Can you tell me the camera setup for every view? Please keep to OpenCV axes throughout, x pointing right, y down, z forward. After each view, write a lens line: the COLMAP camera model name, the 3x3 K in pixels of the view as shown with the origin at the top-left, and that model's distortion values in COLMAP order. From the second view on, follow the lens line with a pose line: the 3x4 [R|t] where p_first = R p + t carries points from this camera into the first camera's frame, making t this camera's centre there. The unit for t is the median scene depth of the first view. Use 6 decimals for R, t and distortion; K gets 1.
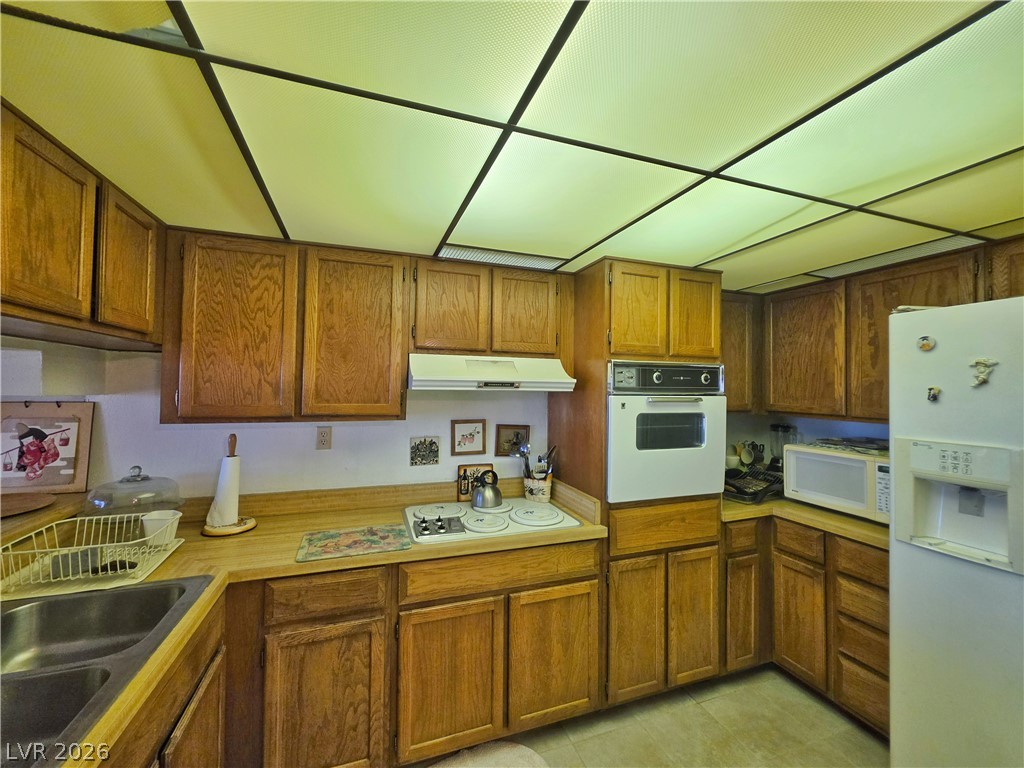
lens RADIAL K [[414.3, 0, 514.2], [0, 414.3, 378.8], [0, 0, 1]] dist [-0.001692, 0.000076]
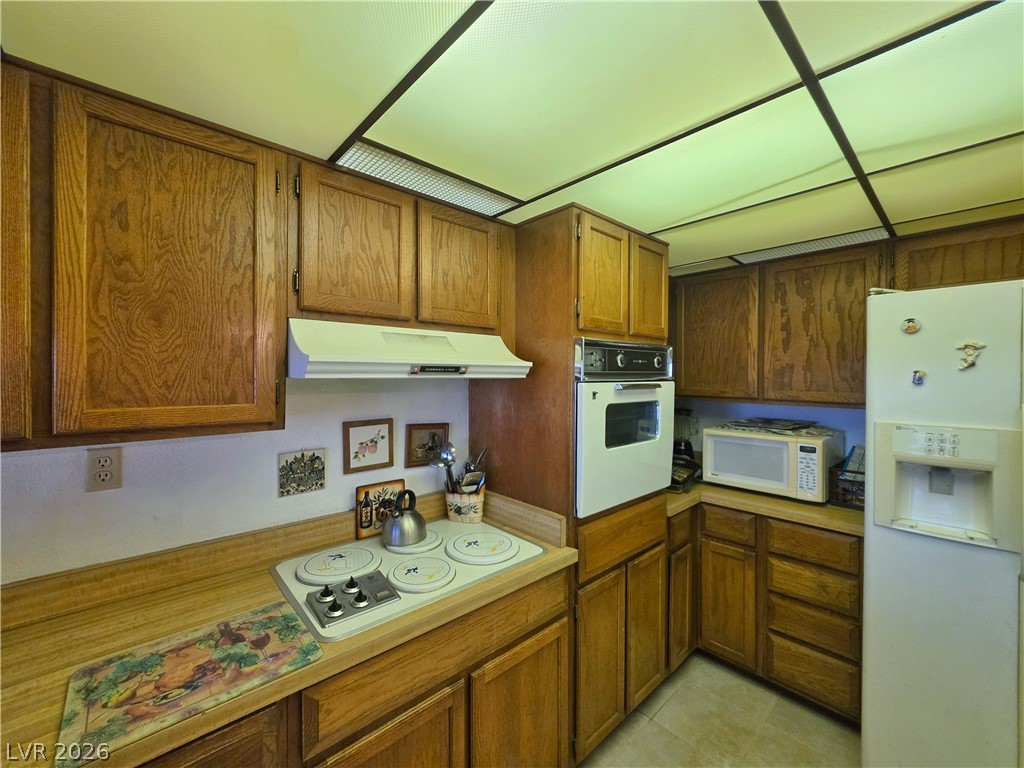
lens RADIAL K [[414.3, 0, 514.2], [0, 414.3, 378.8], [0, 0, 1]] dist [-0.001692, 0.000076]
pose [[0.923036, -0.012181, 0.384521, -0.182881], [-0.001100, 0.999411, 0.034301, 0.005805], [-0.384713, -0.032084, 0.922479, 0.318411]]
